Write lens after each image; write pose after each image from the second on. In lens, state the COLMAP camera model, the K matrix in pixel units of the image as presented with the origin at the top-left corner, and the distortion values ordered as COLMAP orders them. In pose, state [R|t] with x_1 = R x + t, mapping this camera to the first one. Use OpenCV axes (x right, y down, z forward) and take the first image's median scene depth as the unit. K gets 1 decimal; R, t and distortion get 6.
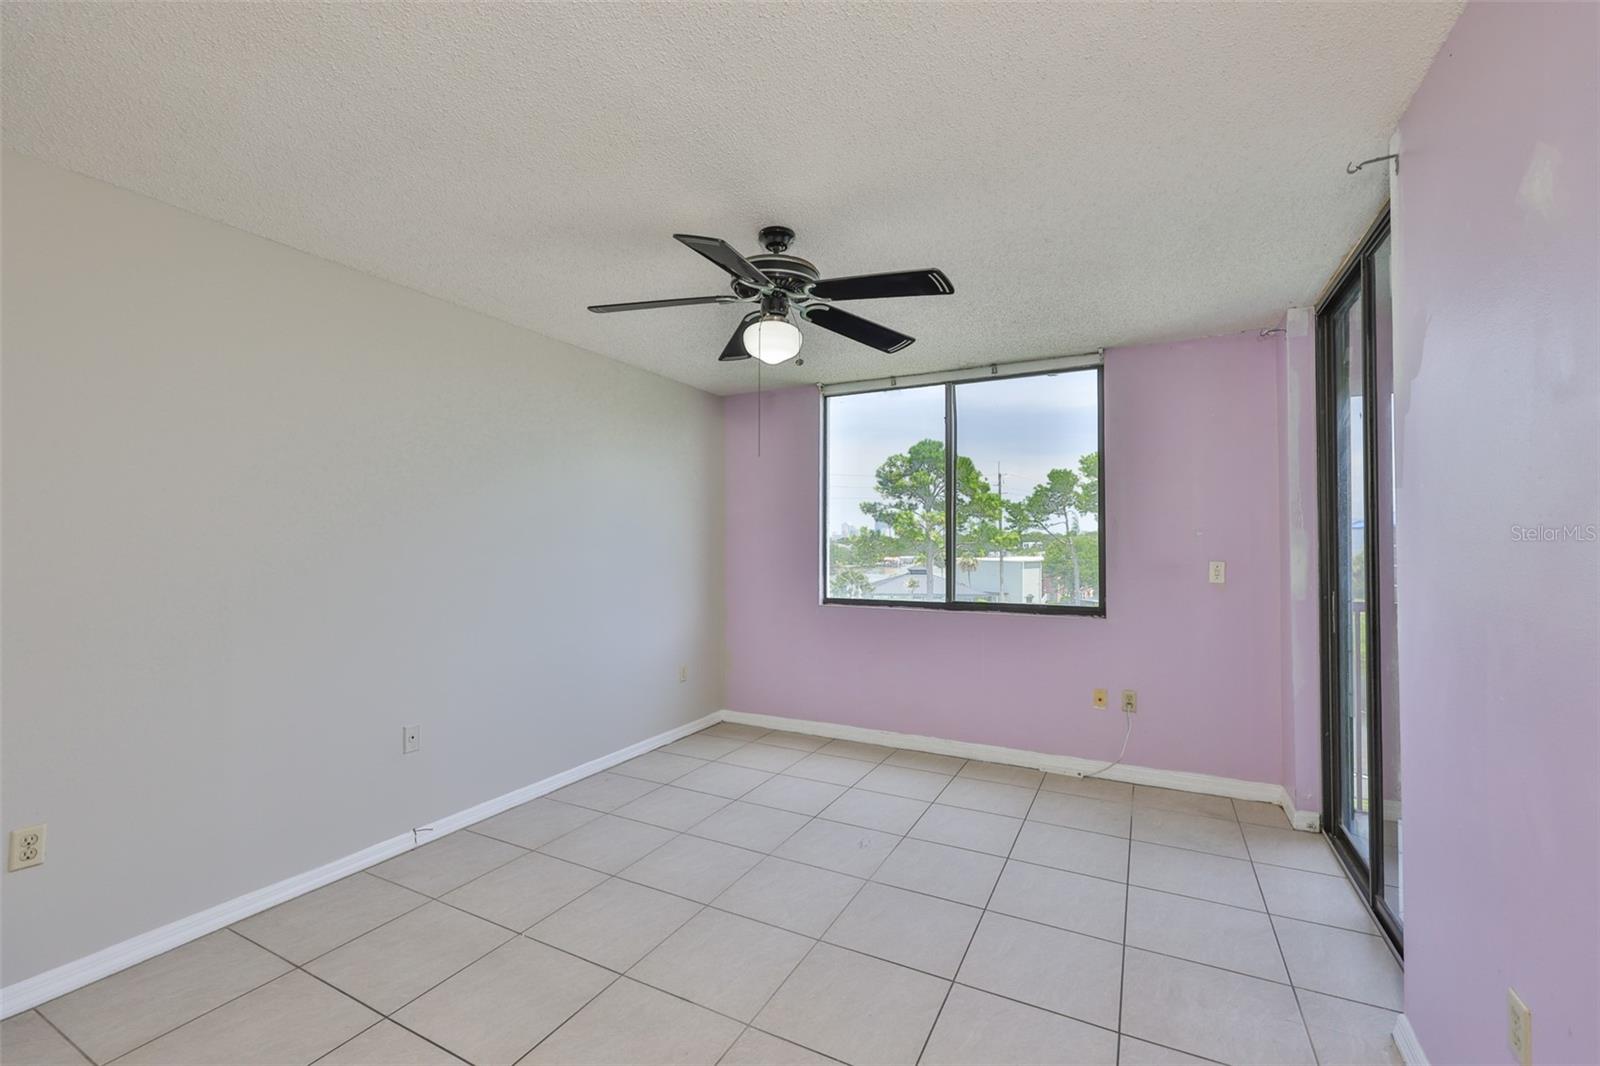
lens RADIAL K [[702.1, 0, 853.9], [0, 702.1, 535.6], [0, 0, 1]] dist [-0.001039, -0.000348]
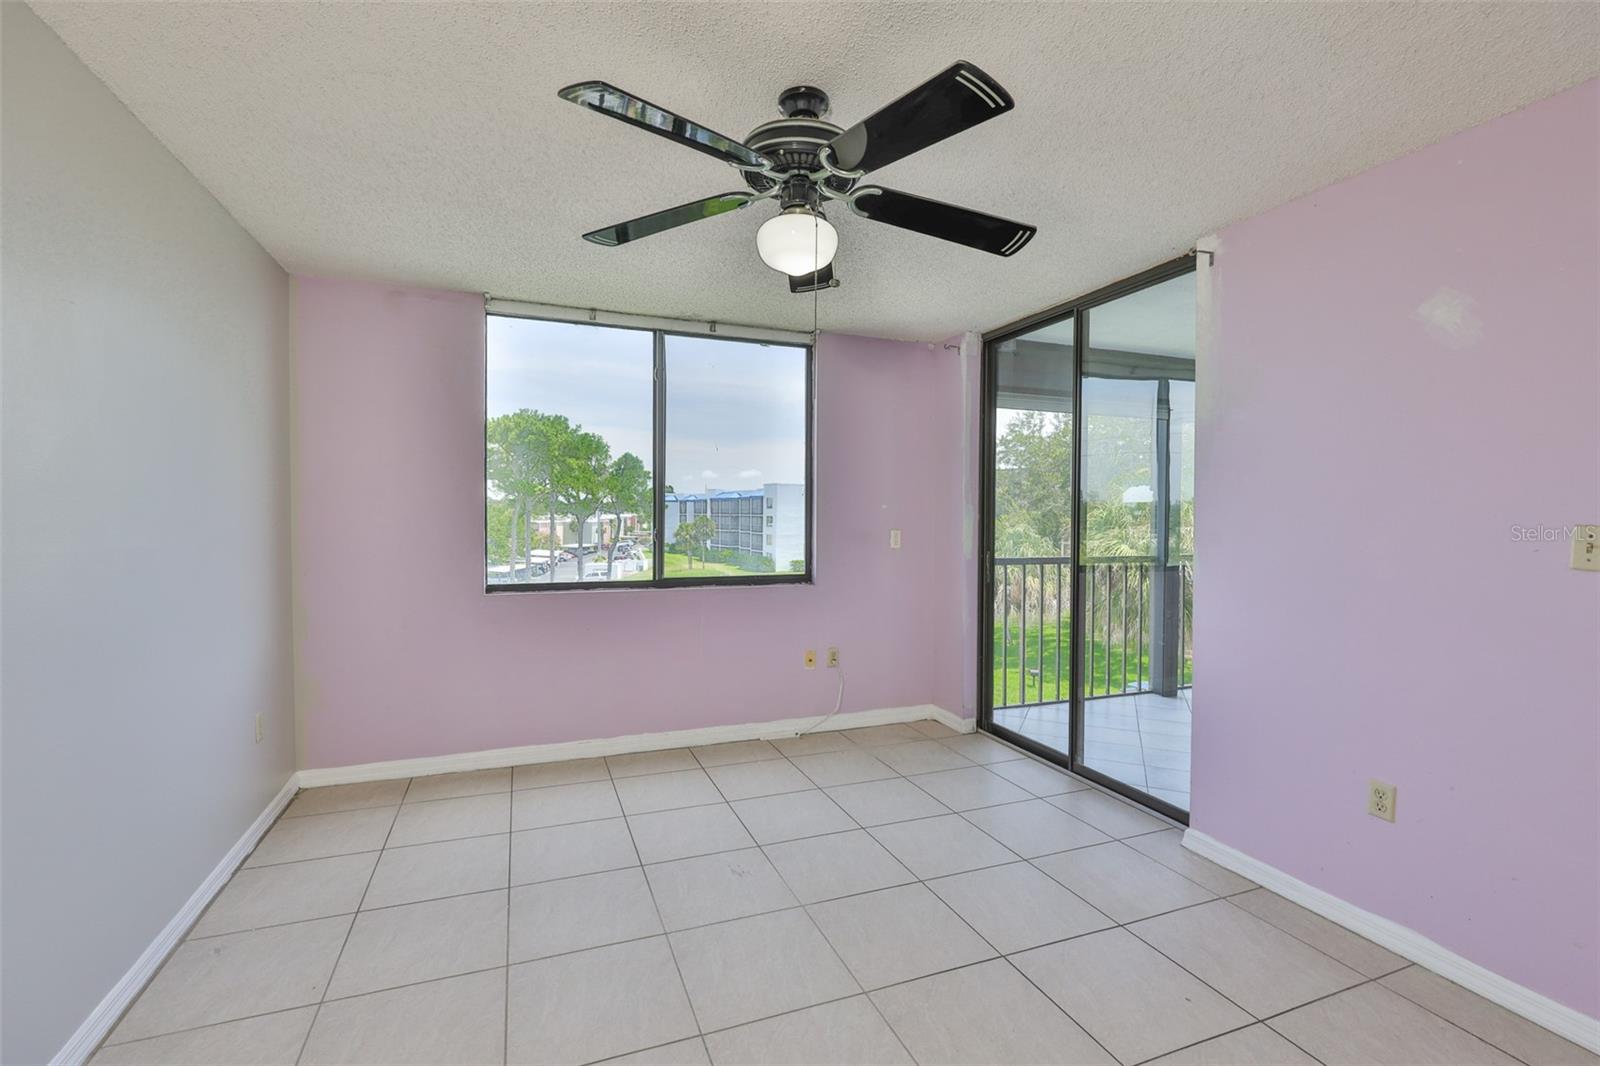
lens RADIAL K [[684.4, 0, 721.2], [0, 684.4, 530.1], [0, 0, 1]] dist [-0.001112, -0.000217]
pose [[0.674706, -0.012150, 0.737987, -0.495285], [-0.014720, 0.999444, 0.029912, 0.005721], [-0.737940, -0.031045, 0.674152, 0.392512]]
